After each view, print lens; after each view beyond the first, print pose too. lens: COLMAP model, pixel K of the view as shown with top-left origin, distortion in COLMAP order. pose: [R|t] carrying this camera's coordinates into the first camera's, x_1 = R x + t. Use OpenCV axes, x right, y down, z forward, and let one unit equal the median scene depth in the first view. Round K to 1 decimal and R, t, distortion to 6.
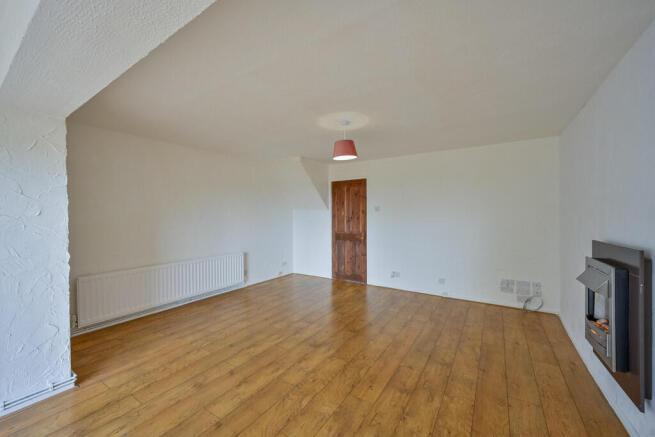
lens RADIAL K [[264.7, 0, 326.6], [0, 264.7, 215.7], [0, 0, 1]] dist [-0.000888, -0.000013]
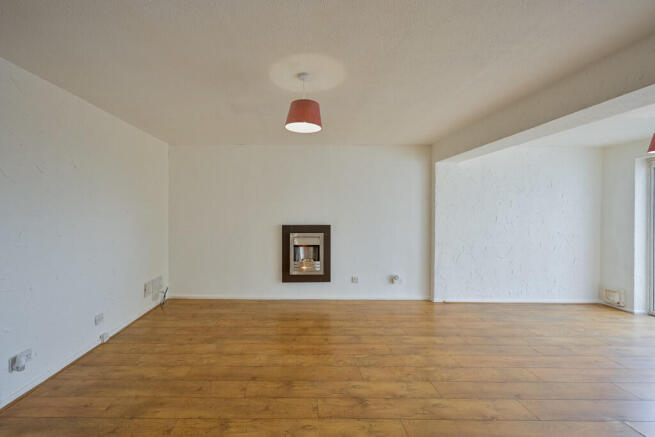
lens RADIAL K [[267.7, 0, 285.0], [0, 267.7, 211.8], [0, 0, 1]] dist [0.000086, -0.000147]
pose [[-0.520534, -0.001144, 0.853840, -0.586449], [0.001224, 0.999997, 0.002086, -0.017781], [-0.853840, 0.002131, -0.520531, 1.657256]]
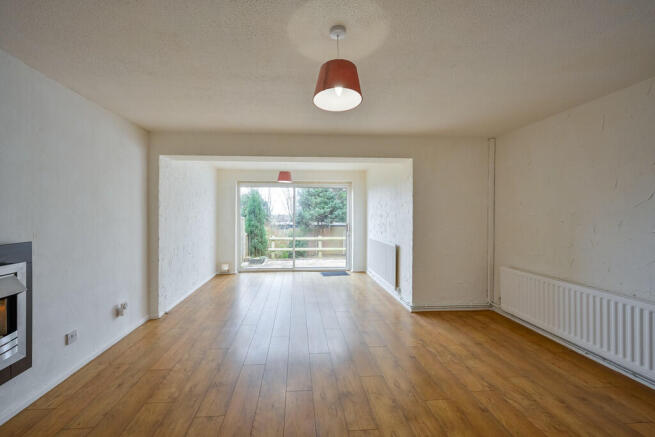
lens RADIAL K [[264.7, 0, 326.6], [0, 264.7, 215.7], [0, 0, 1]] dist [-0.000888, -0.000013]
pose [[-0.784577, 0.007355, -0.619987, 0.476009], [-0.000236, 0.999926, 0.012162, -0.014053], [0.620031, 0.009688, -0.784518, 1.649618]]
